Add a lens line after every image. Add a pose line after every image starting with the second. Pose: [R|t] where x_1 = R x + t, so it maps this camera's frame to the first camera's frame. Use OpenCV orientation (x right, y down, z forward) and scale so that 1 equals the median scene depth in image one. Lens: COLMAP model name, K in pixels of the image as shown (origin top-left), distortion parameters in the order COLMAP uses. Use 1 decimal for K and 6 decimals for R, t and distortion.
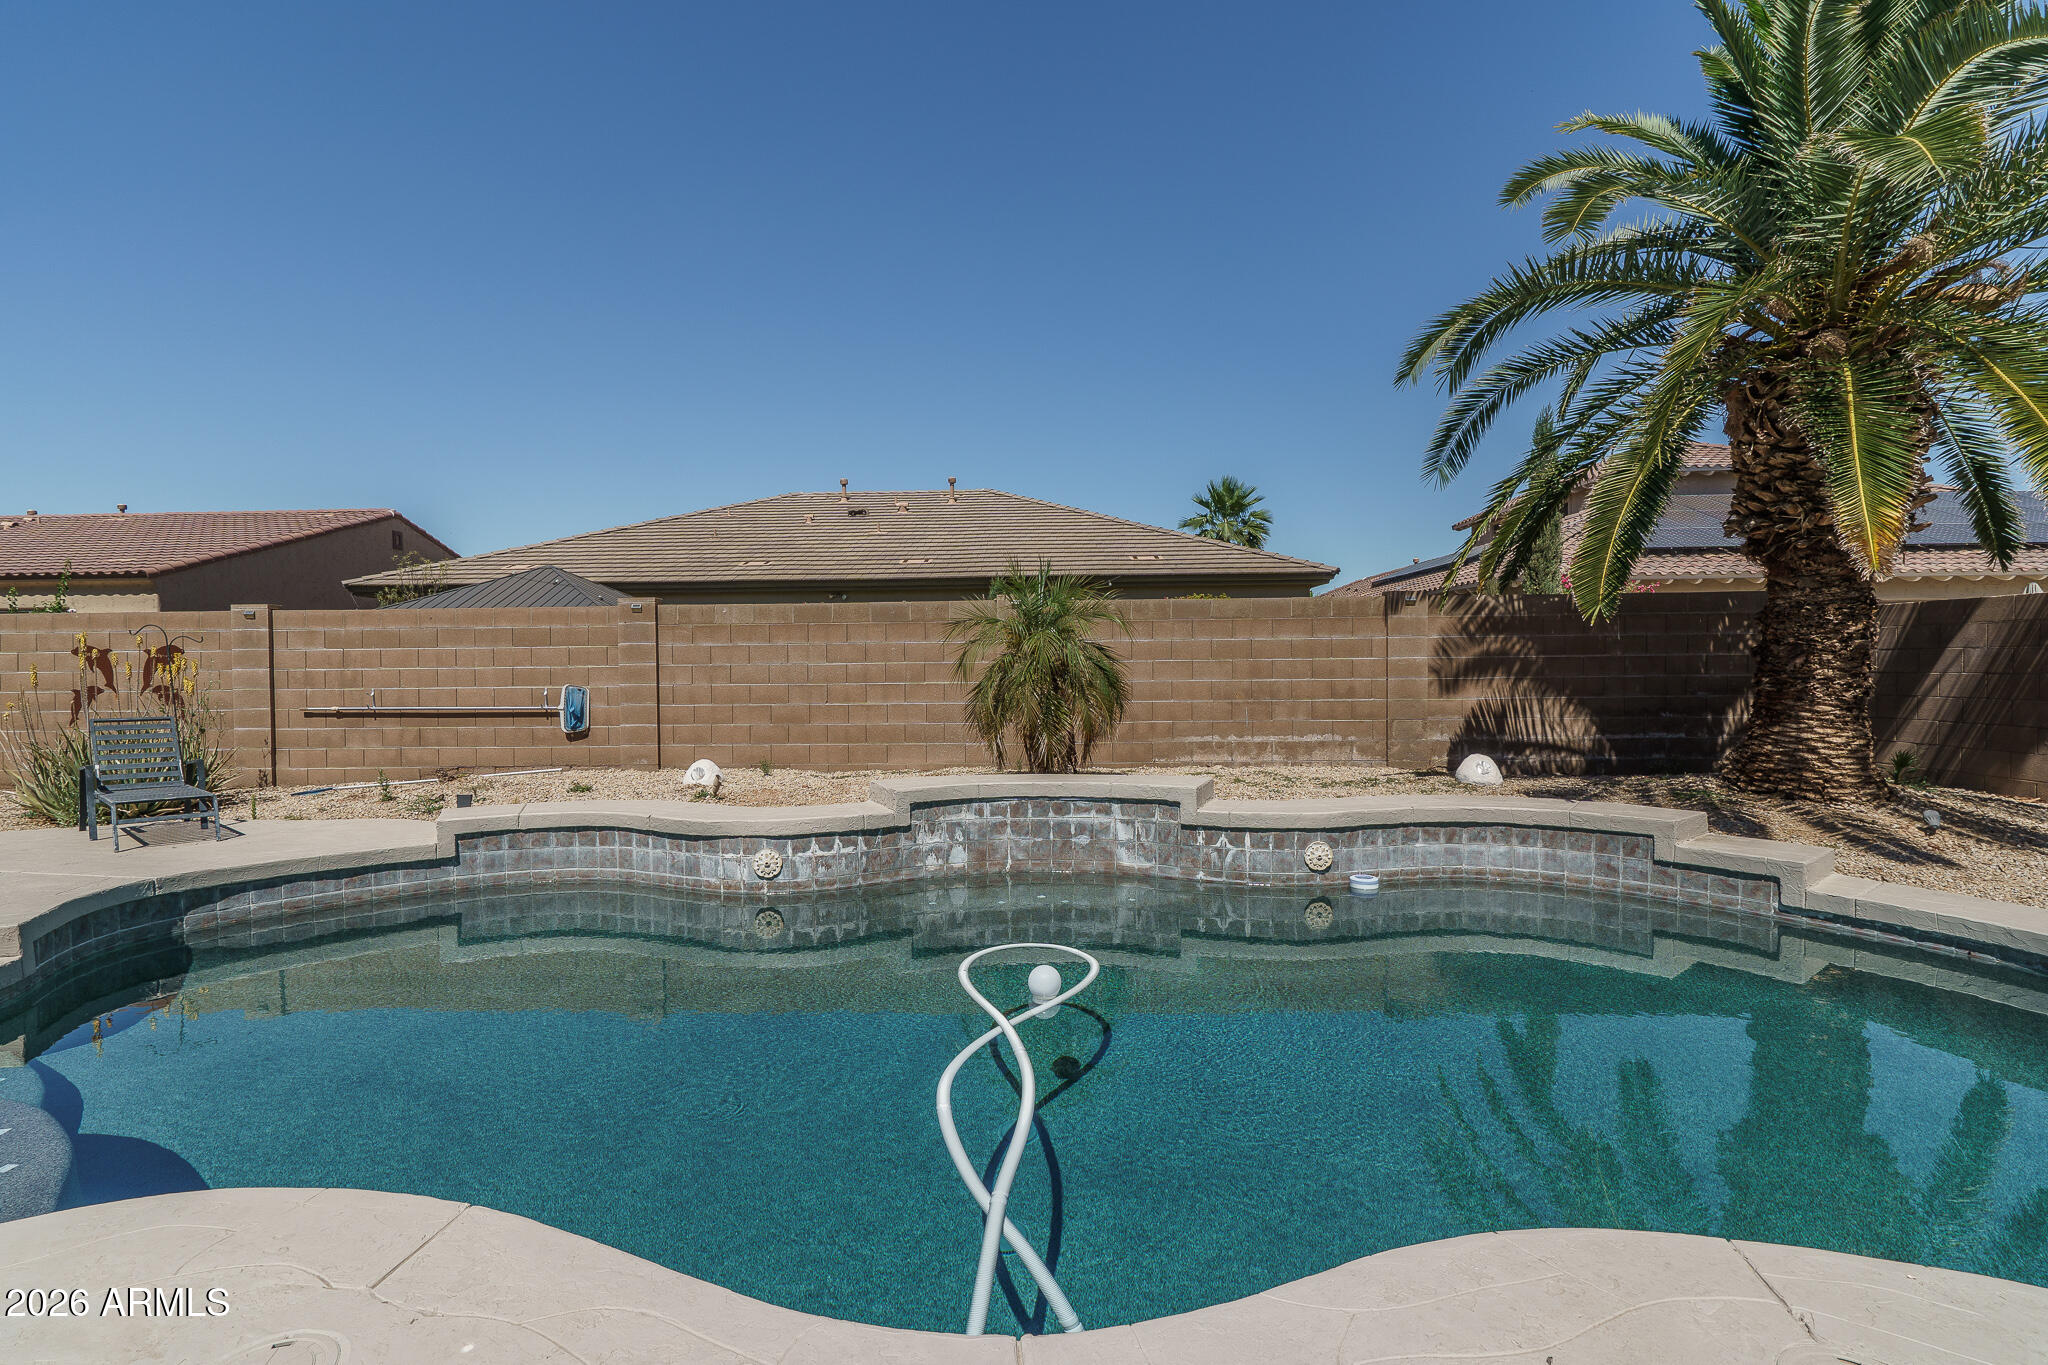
lens RADIAL K [[929.0, 0, 1024.0], [0, 929.0, 682.5], [0, 0, 1]] dist [-0.013443, 0.009481]
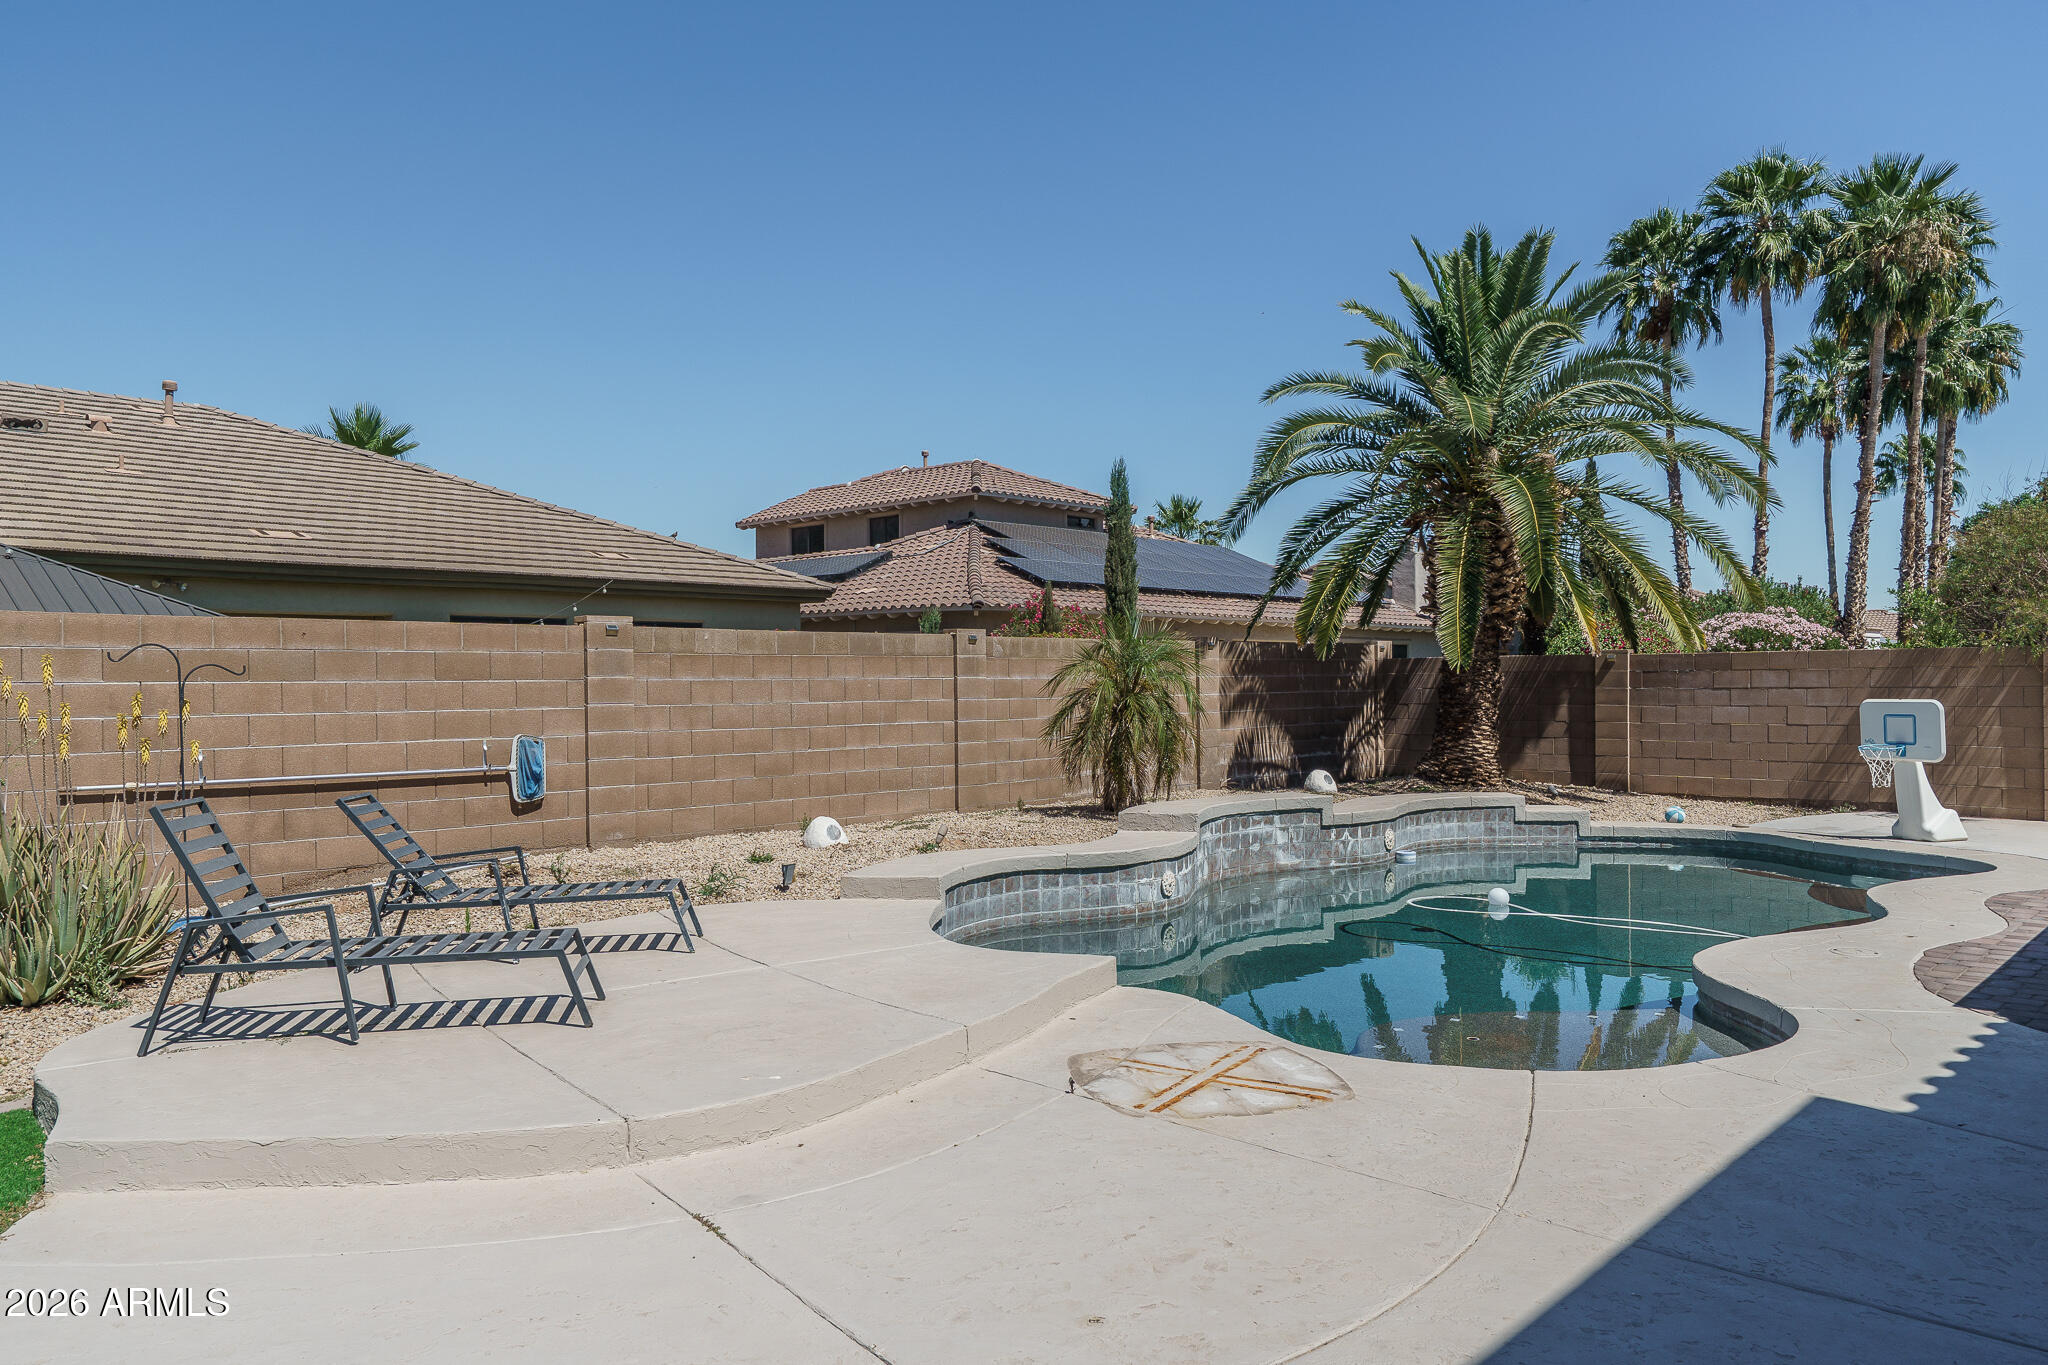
lens RADIAL K [[1427.1, 0, 1024.0], [0, 1427.1, 682.5], [0, 0, 1]] dist [0.003686, -0.000916]
pose [[0.658104, 0.004058, 0.752916, -1.544495], [0.015533, 0.999699, -0.018965, -0.015833], [-0.752767, 0.024176, 0.657843, -0.007775]]
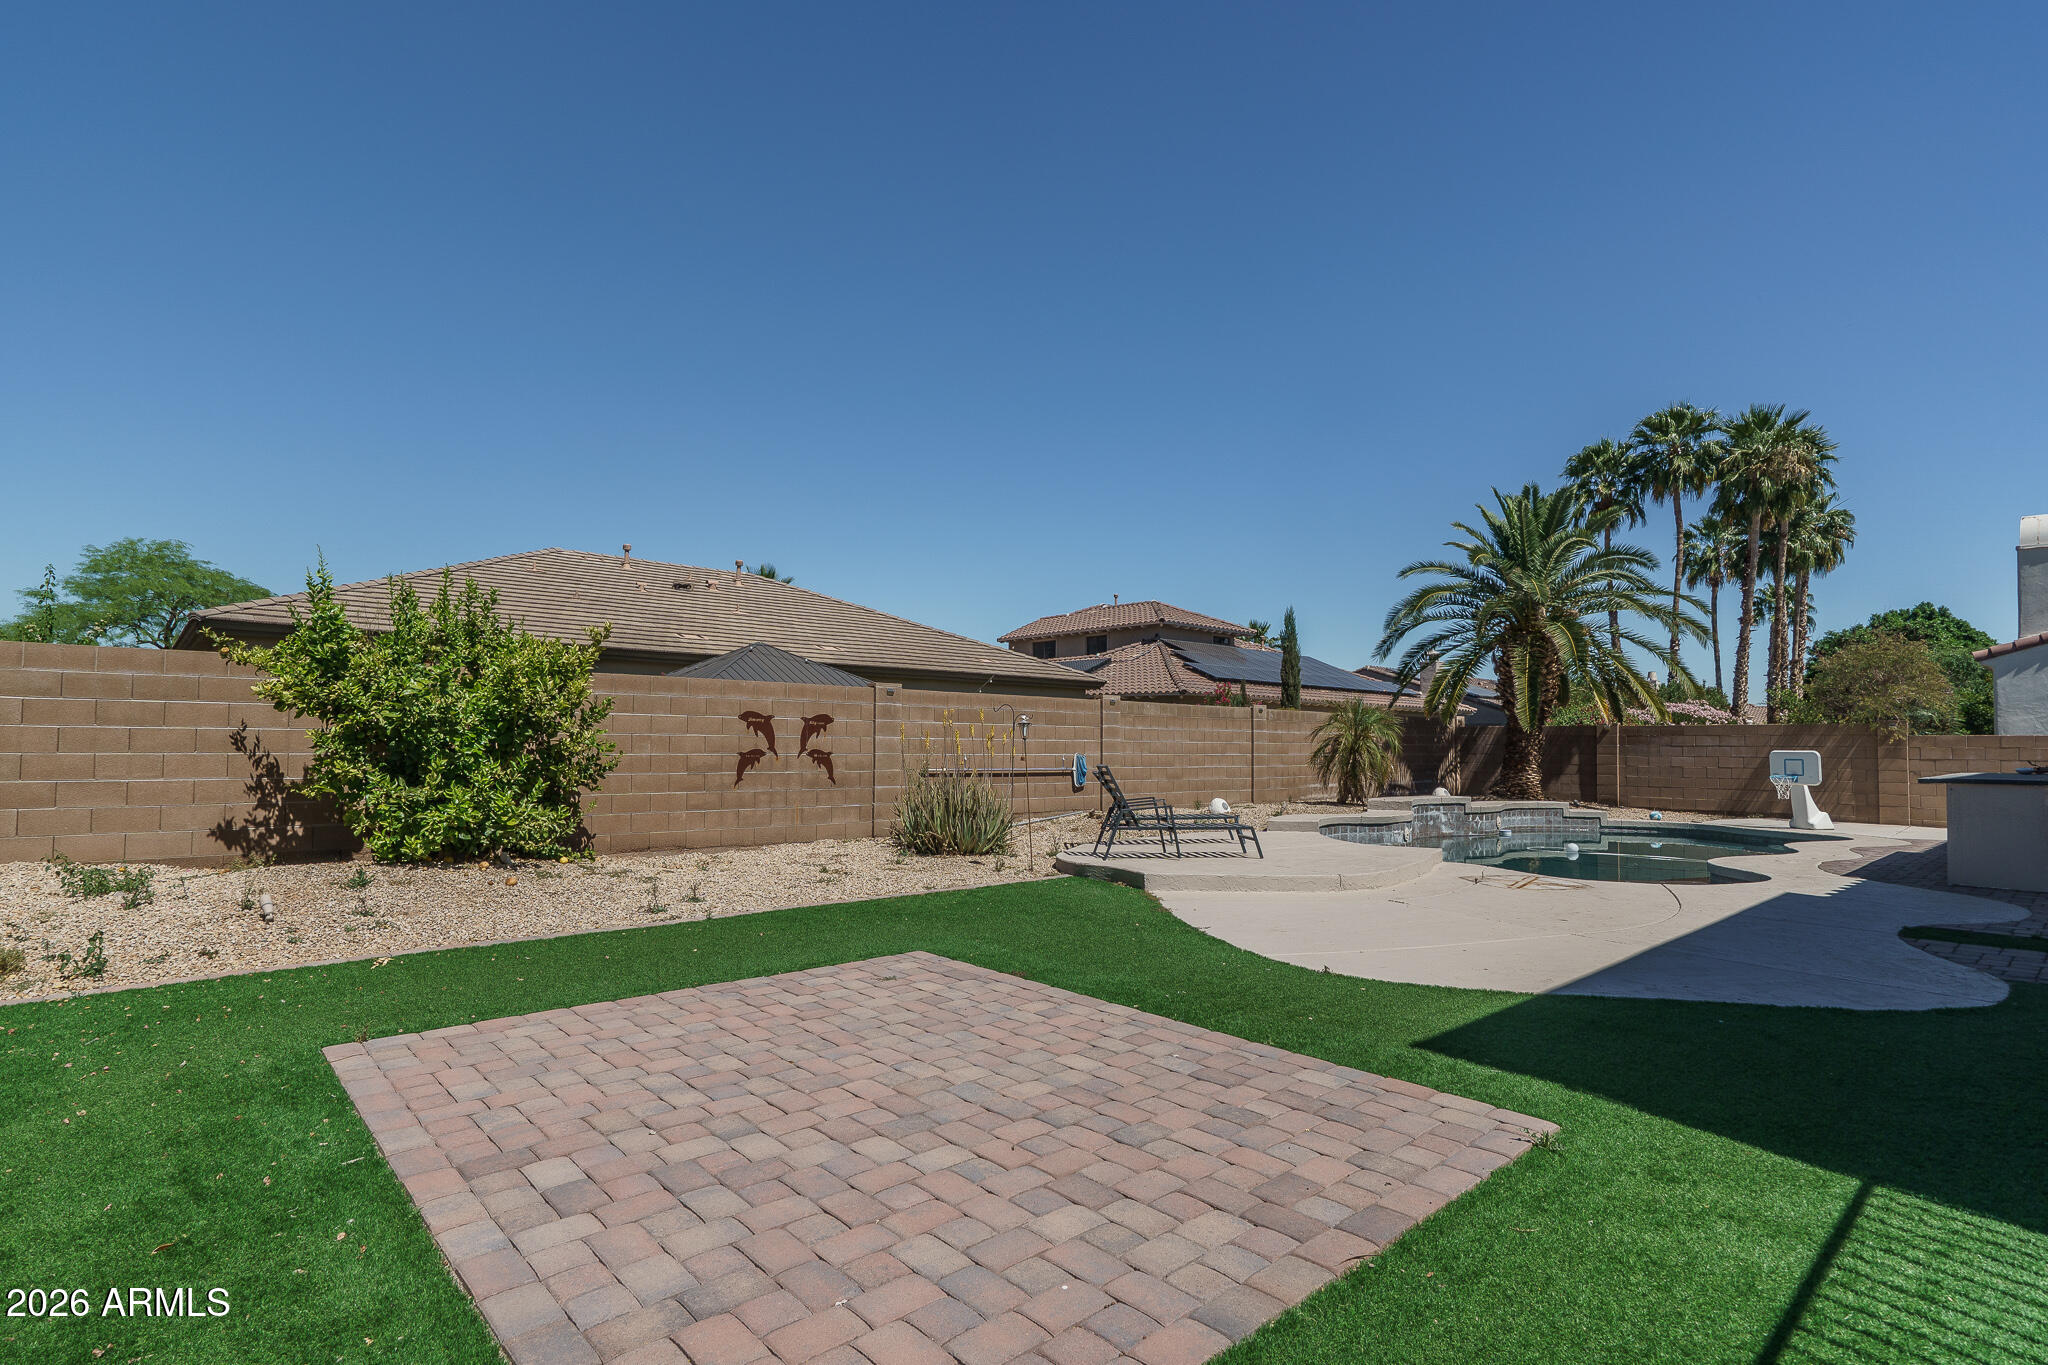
lens RADIAL K [[998.3, 0, 1017.9], [0, 998.3, 708.4], [0, 0, 1]] dist [-0.001465, 0.000116]
pose [[0.721921, 0.042278, 0.690682, -2.375664], [-0.003655, 0.998351, -0.057290, 0.032785], [-0.691965, 0.038834, 0.720886, -0.077606]]
